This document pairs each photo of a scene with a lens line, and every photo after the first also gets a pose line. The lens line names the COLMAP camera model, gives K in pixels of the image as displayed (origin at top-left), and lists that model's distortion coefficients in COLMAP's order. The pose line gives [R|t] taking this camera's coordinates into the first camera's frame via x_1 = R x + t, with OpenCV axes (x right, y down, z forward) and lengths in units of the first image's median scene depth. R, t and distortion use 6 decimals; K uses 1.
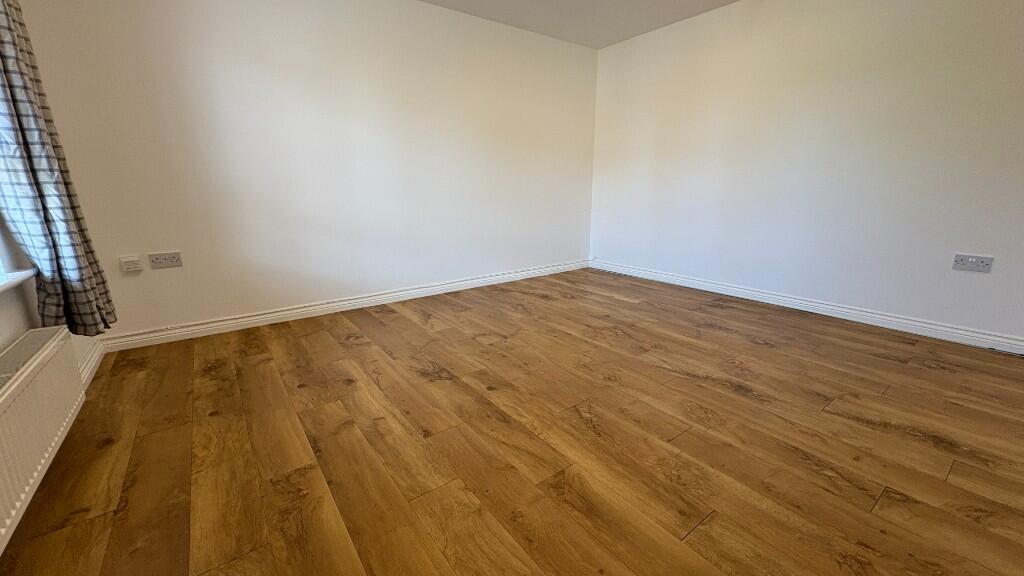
lens RADIAL K [[407.7, 0, 514.1], [0, 407.7, 287.0], [0, 0, 1]] dist [-0.000004, 0.000951]
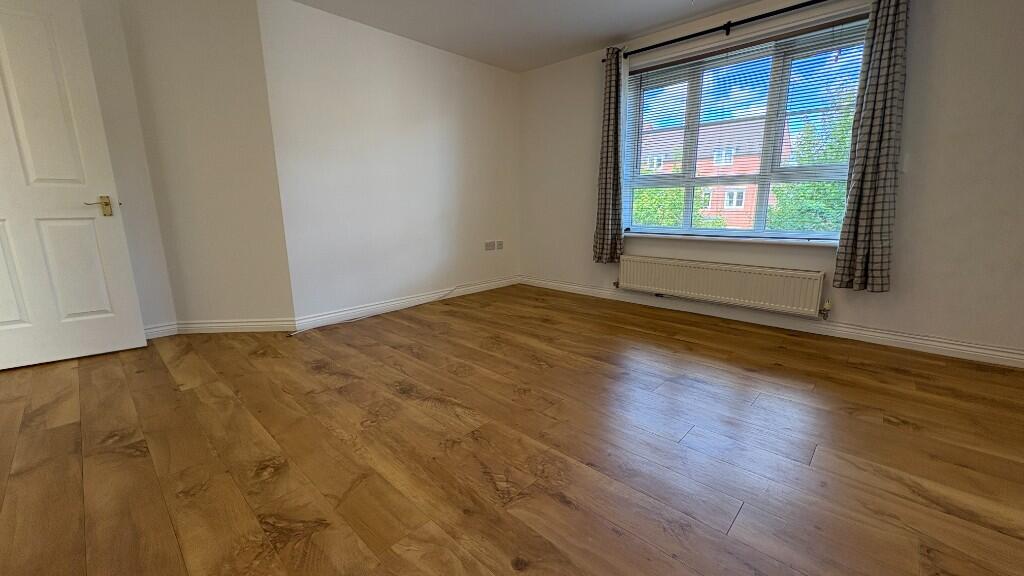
lens RADIAL K [[407.7, 0, 511.3], [0, 407.7, 289.8], [0, 0, 1]] dist [-0.000004, 0.000951]
pose [[-0.986233, 0.049729, -0.157705, 0.365520], [-0.024495, 0.899253, 0.436743, -0.390415], [0.163535, 0.434594, -0.885655, 1.571620]]
